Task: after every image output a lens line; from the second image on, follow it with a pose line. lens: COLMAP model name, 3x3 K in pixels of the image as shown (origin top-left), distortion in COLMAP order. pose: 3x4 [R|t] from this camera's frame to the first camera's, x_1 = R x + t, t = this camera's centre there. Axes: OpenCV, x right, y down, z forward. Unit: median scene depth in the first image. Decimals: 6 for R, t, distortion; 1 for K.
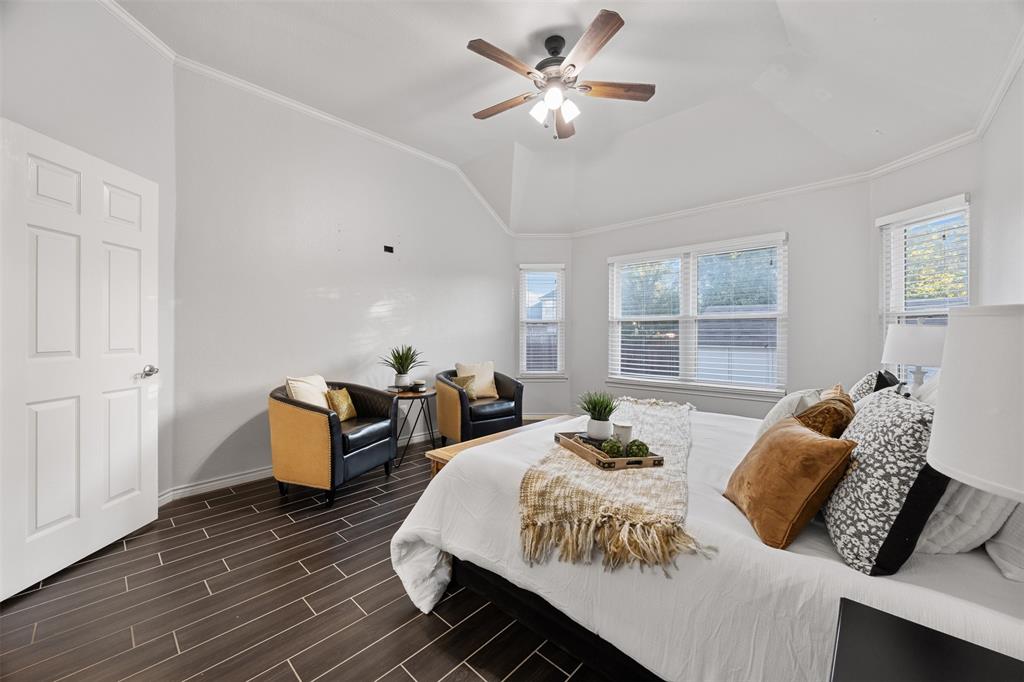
lens RADIAL K [[388.6, 0, 510.6], [0, 388.6, 338.4], [0, 0, 1]] dist [-0.000557, -0.000148]
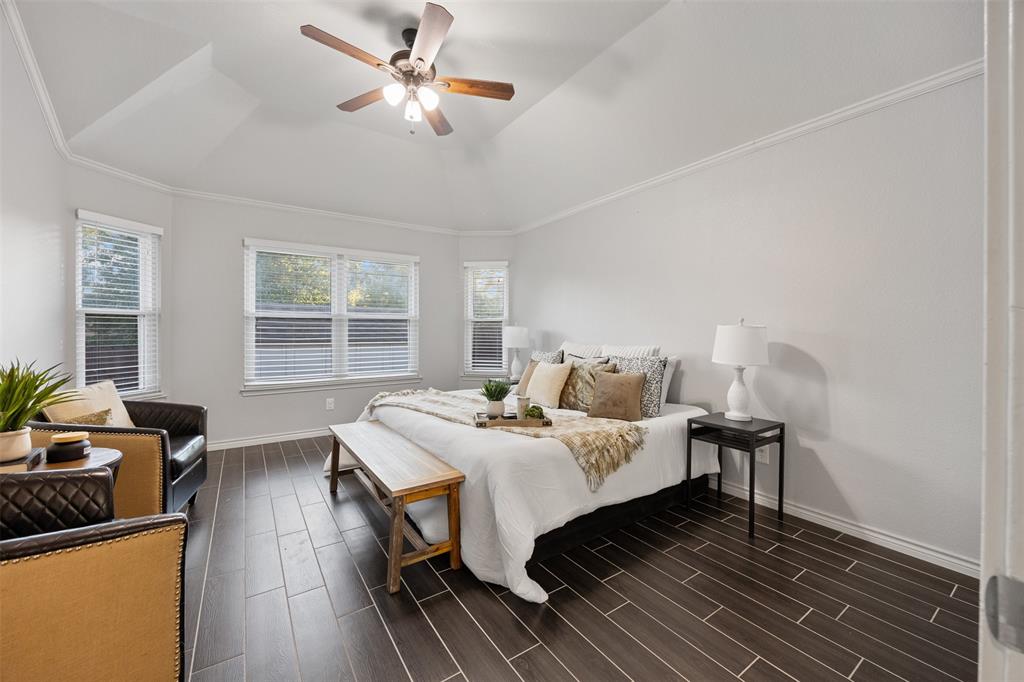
lens RADIAL K [[388.6, 0, 508.3], [0, 388.6, 333.9], [0, 0, 1]] dist [-0.000557, -0.000148]
pose [[0.248904, -0.004635, 0.968517, -0.460676], [0.013243, 0.999911, 0.001381, -0.000850], [-0.968438, 0.012482, 0.248943, 0.309516]]
